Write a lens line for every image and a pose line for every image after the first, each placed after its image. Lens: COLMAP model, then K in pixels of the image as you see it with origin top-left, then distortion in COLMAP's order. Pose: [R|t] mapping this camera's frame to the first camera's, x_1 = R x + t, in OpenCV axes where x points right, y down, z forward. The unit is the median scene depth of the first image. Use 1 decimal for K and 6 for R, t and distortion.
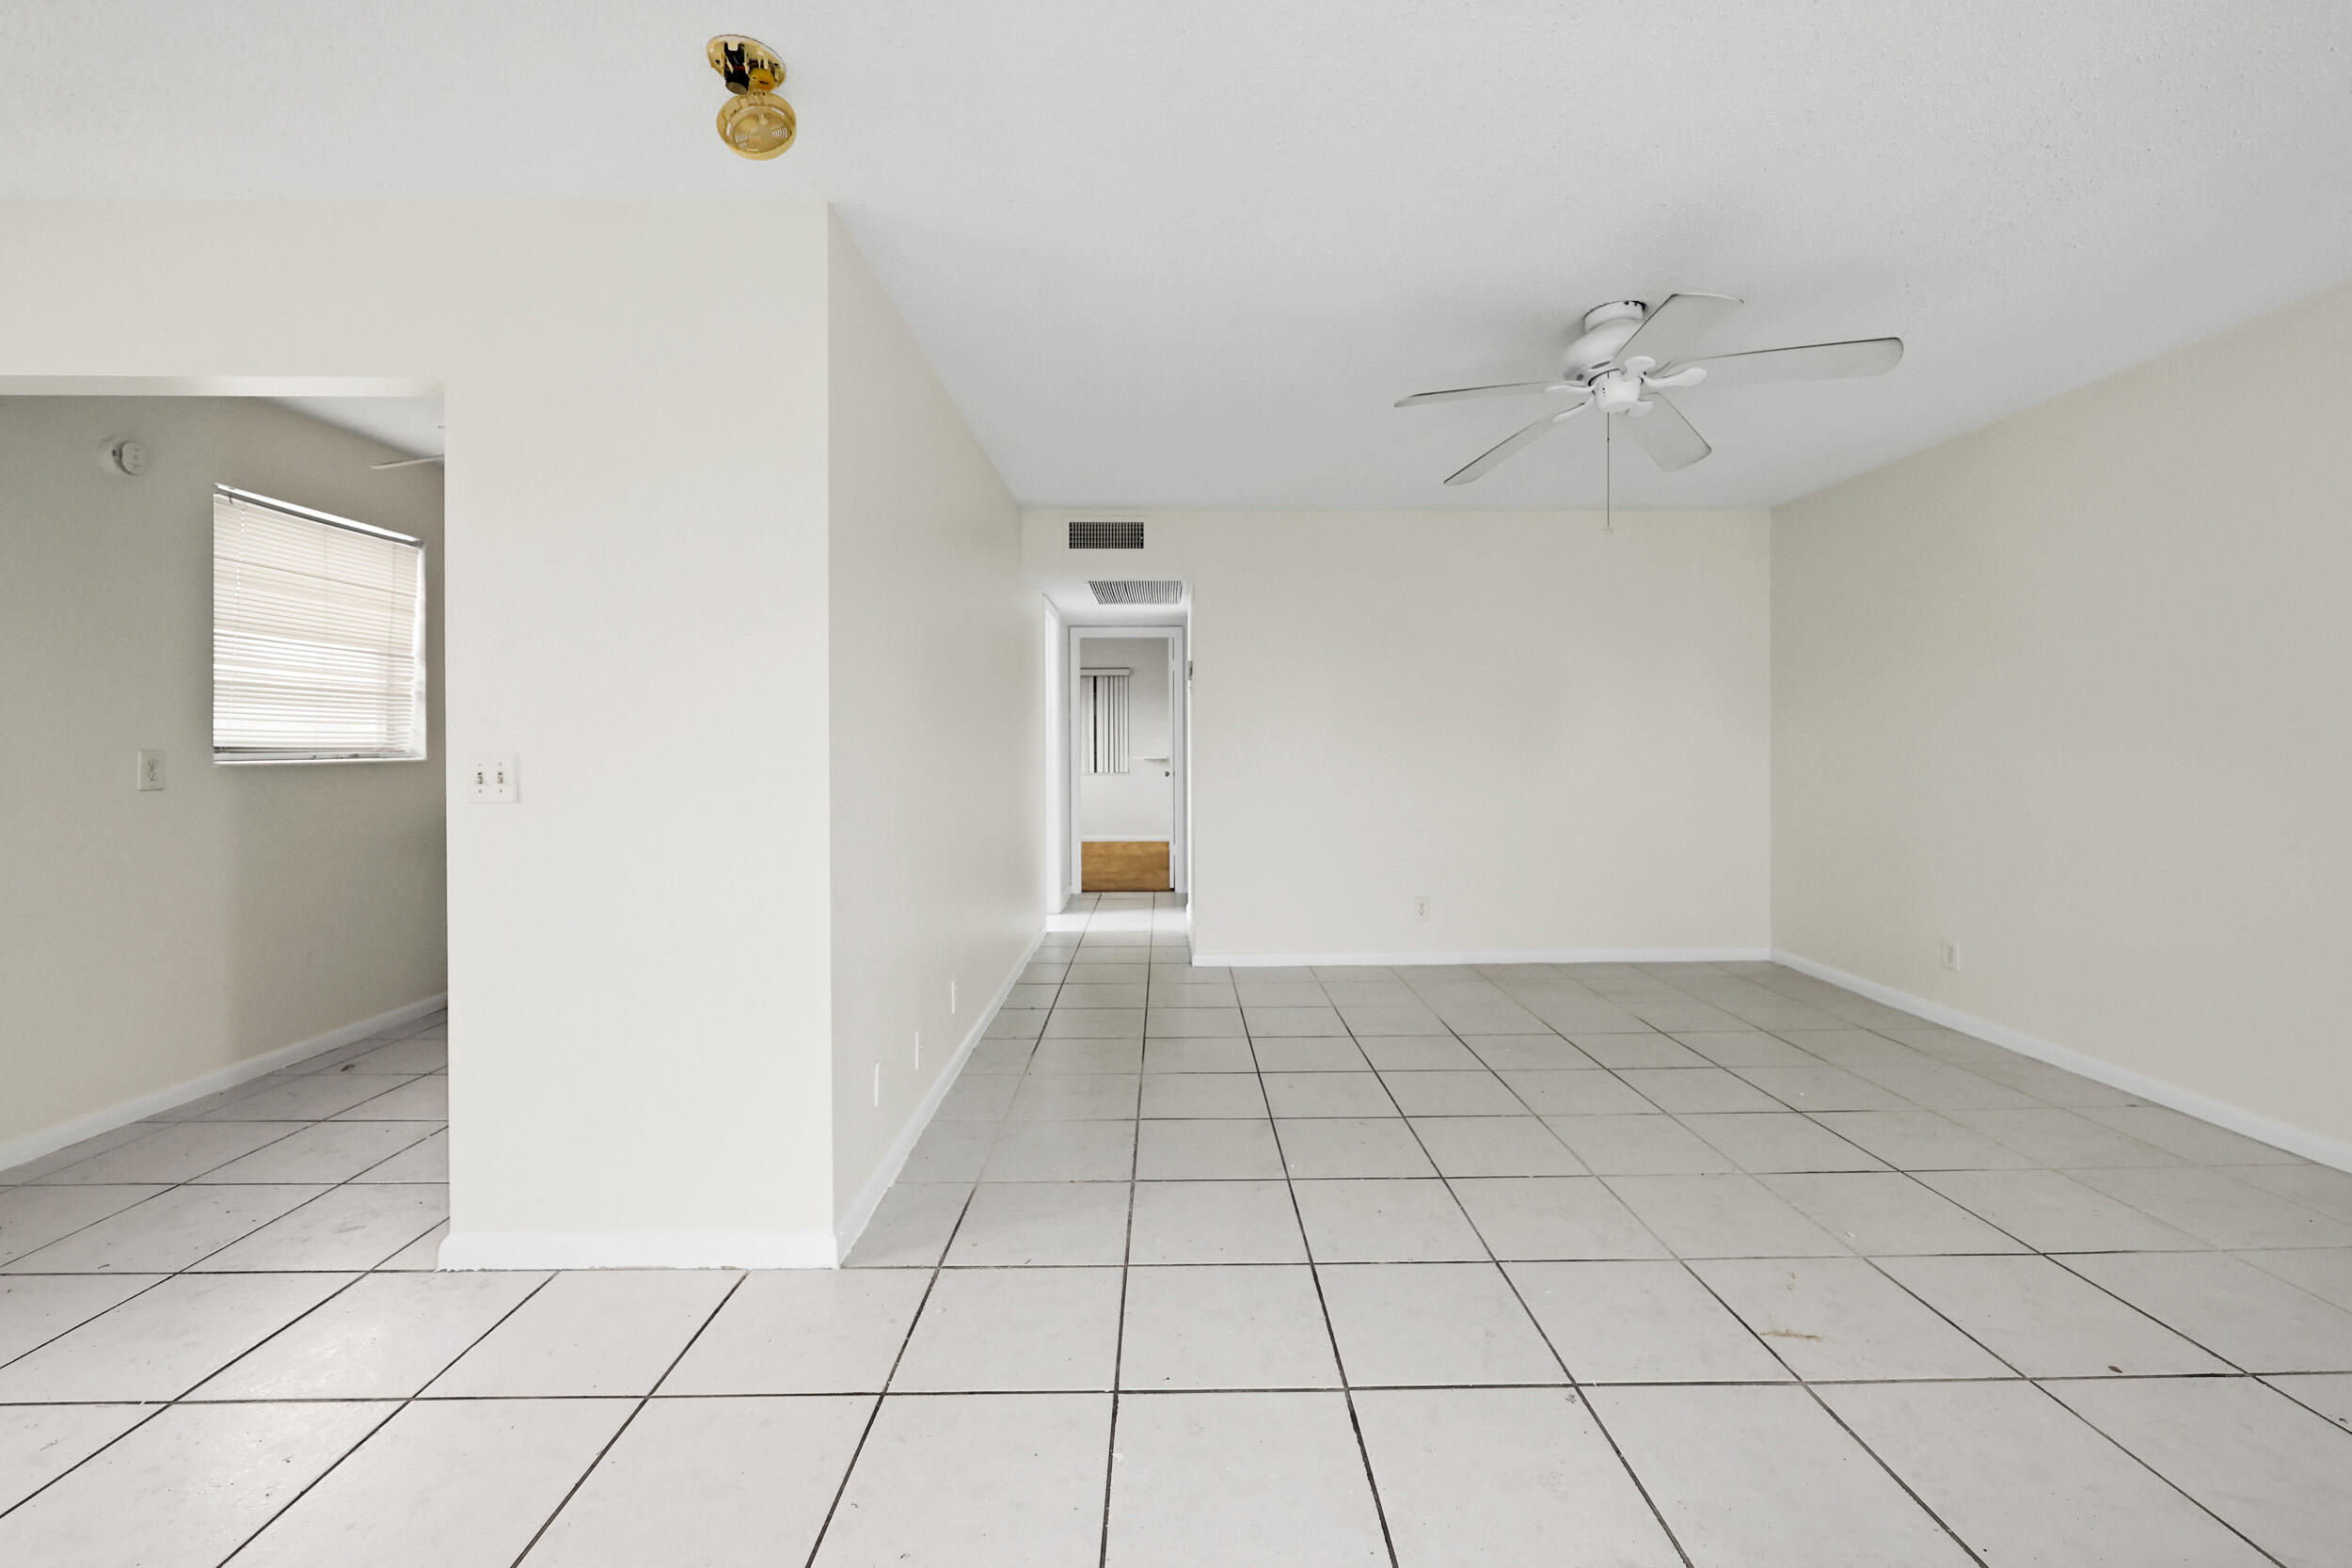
lens RADIAL K [[949.4, 0, 1177.8], [0, 949.4, 752.8], [0, 0, 1]] dist [0.001057, 0.000024]
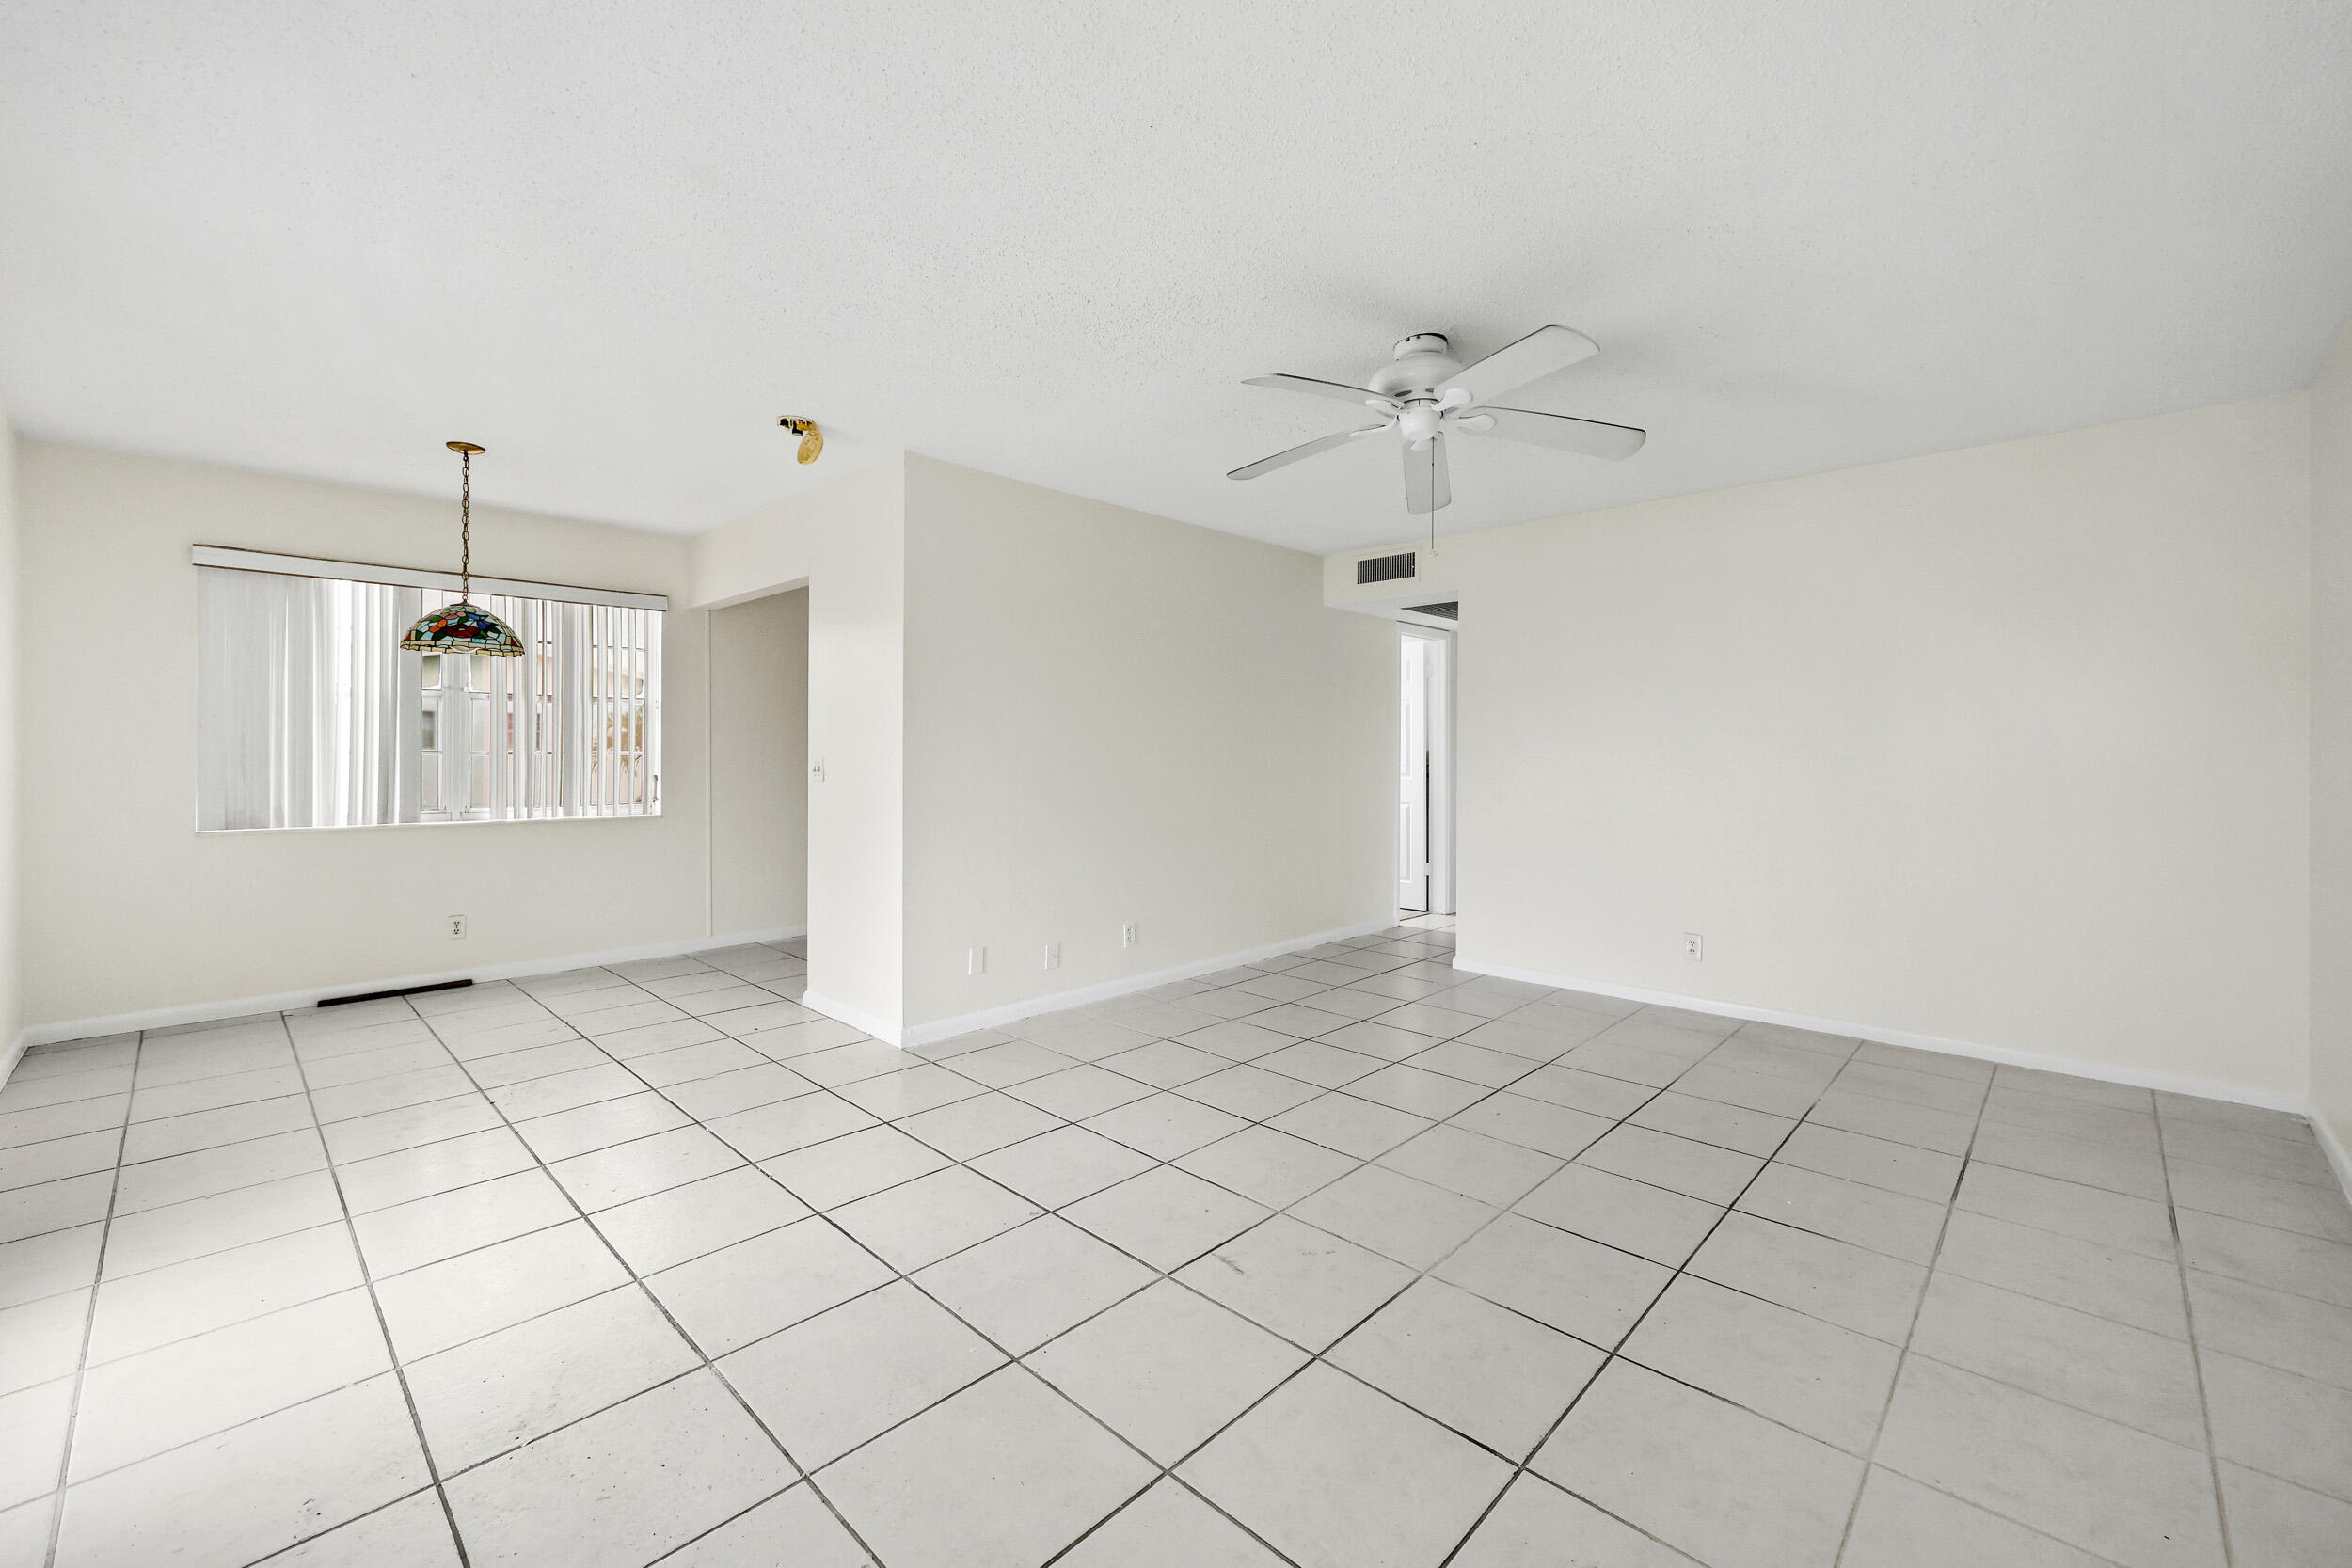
lens RADIAL K [[949.4, 0, 1177.8], [0, 949.4, 752.8], [0, 0, 1]] dist [0.001057, 0.000024]
pose [[0.709061, 0.008405, -0.705097, 0.742776], [-0.015229, 0.999878, -0.003397, -0.007495], [0.704983, 0.013147, 0.709103, 0.058162]]
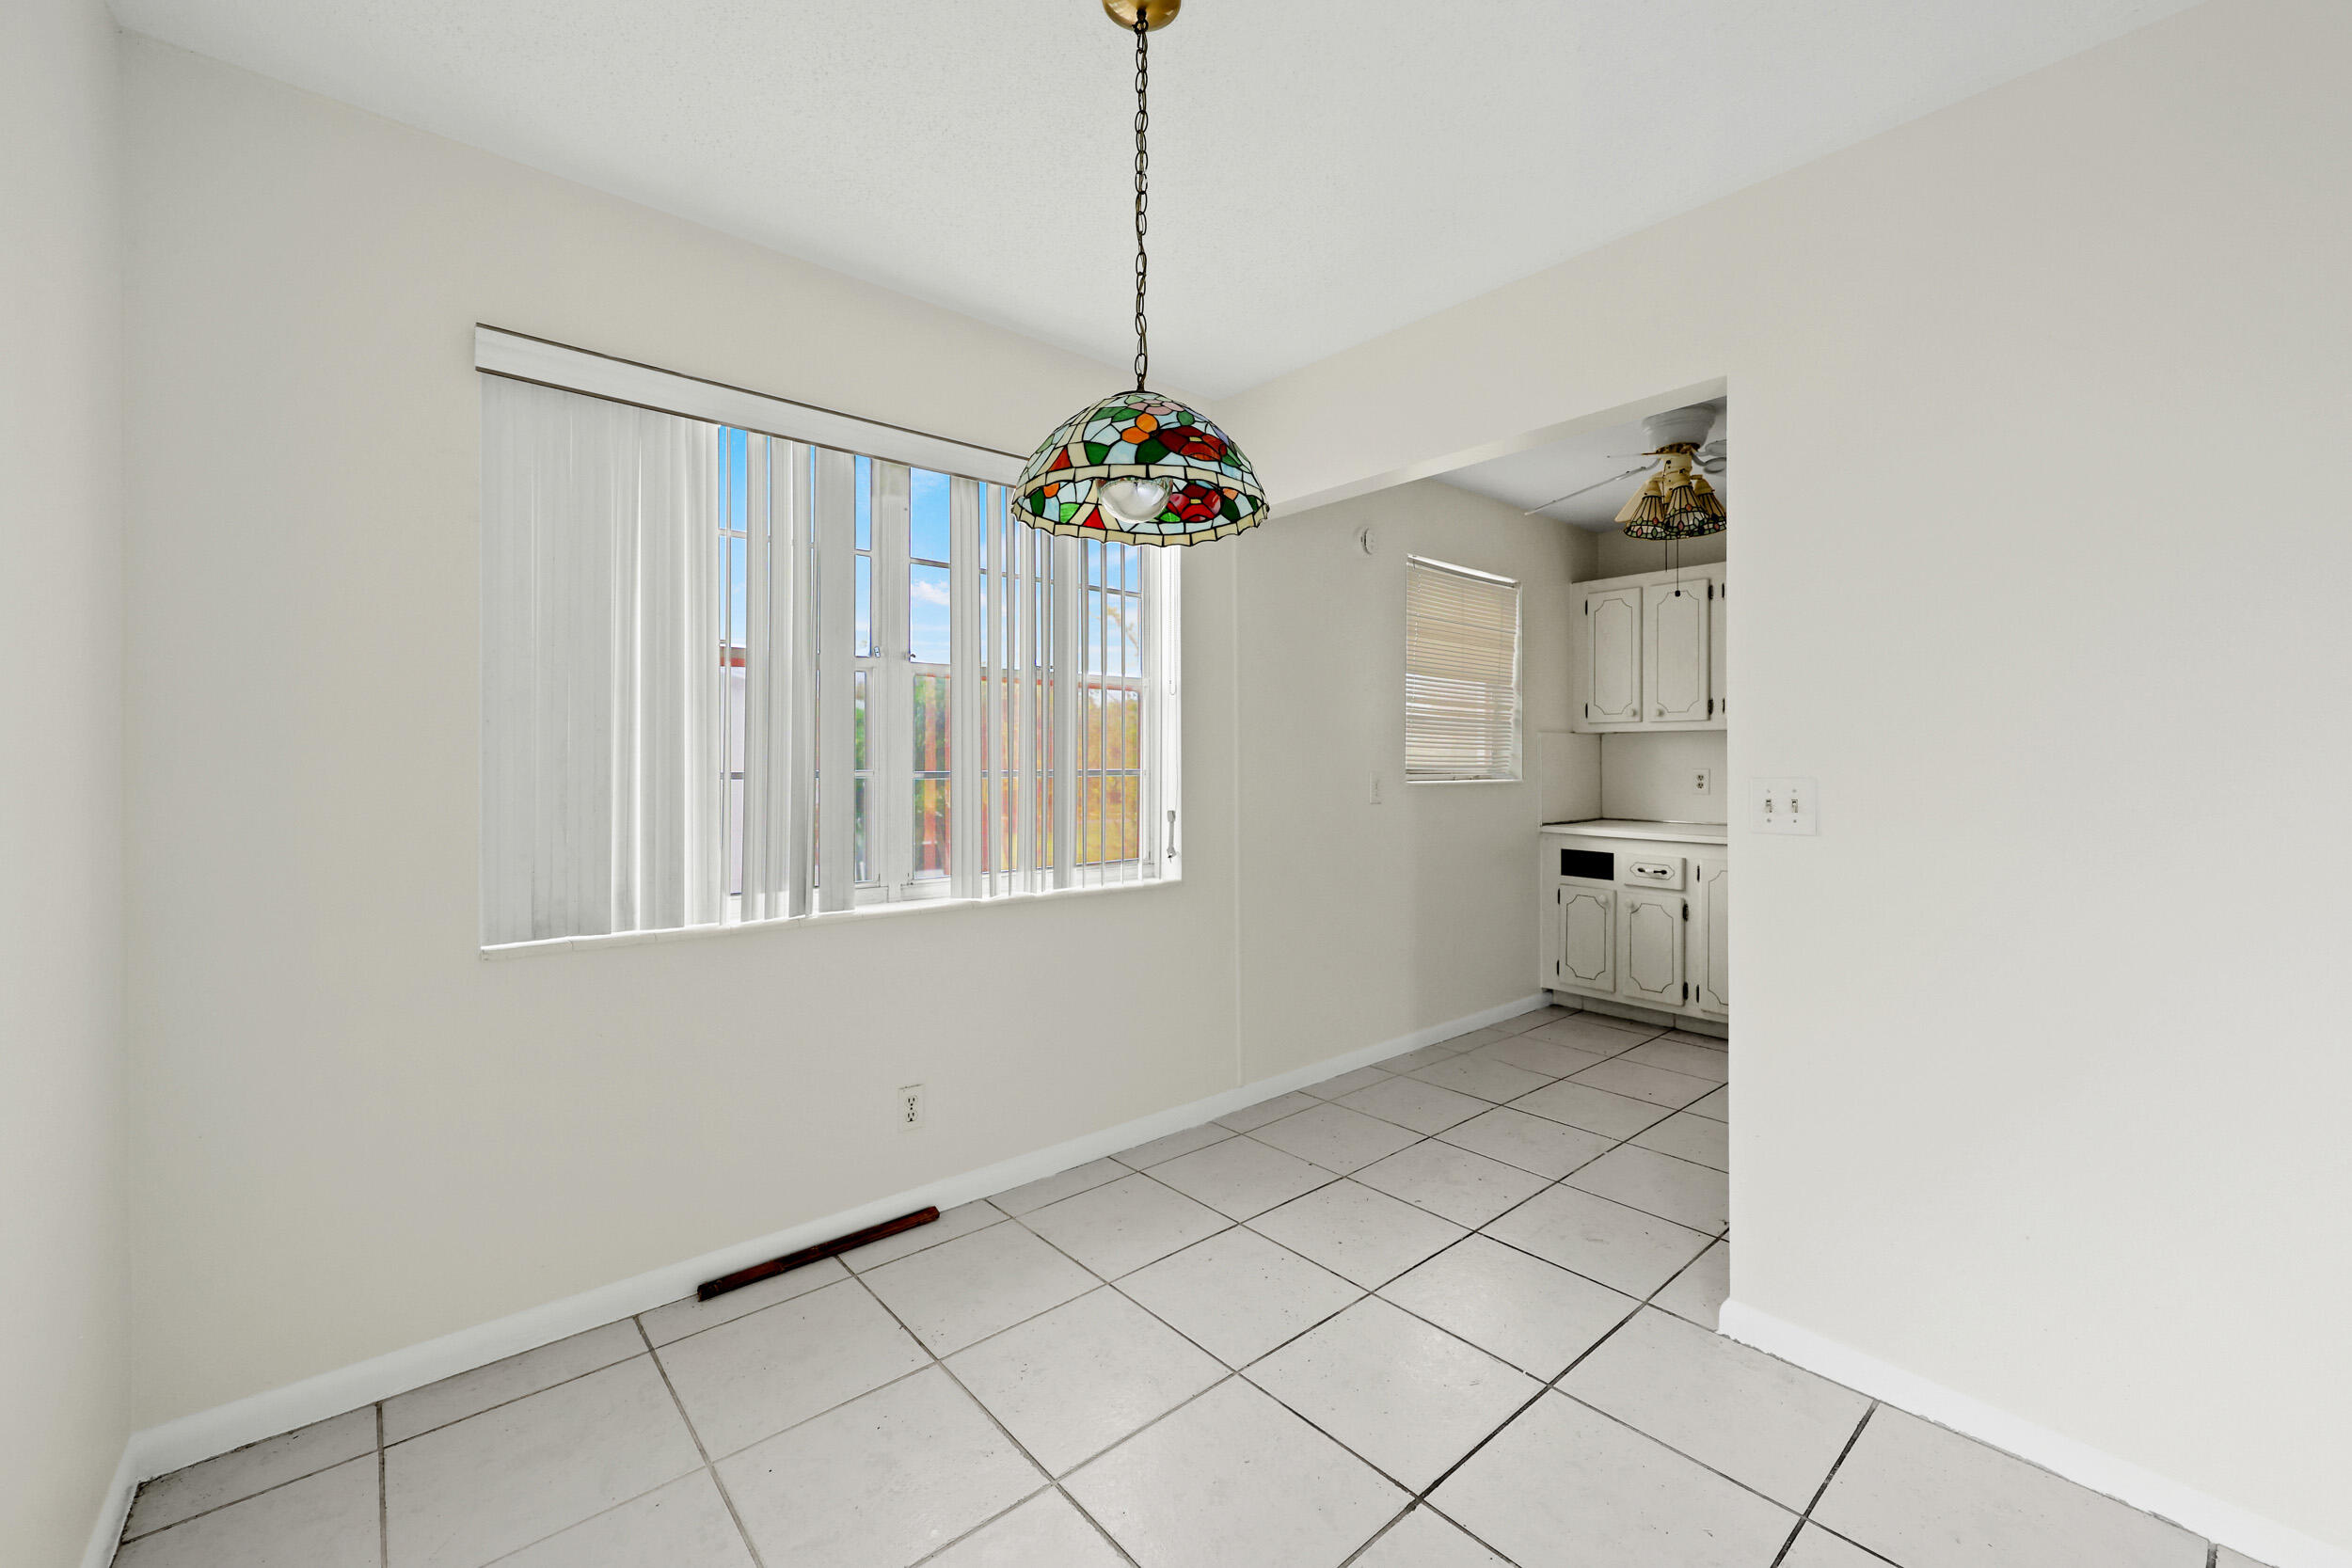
lens RADIAL K [[945.2, 0, 1178.4], [0, 945.2, 764.8], [0, 0, 1]] dist [0.002614, 0.000204]
pose [[0.643762, -0.000249, -0.765226, -0.238513], [-0.007961, 0.999944, -0.007022, -0.000989], [0.765184, 0.010613, 0.643724, -0.005040]]
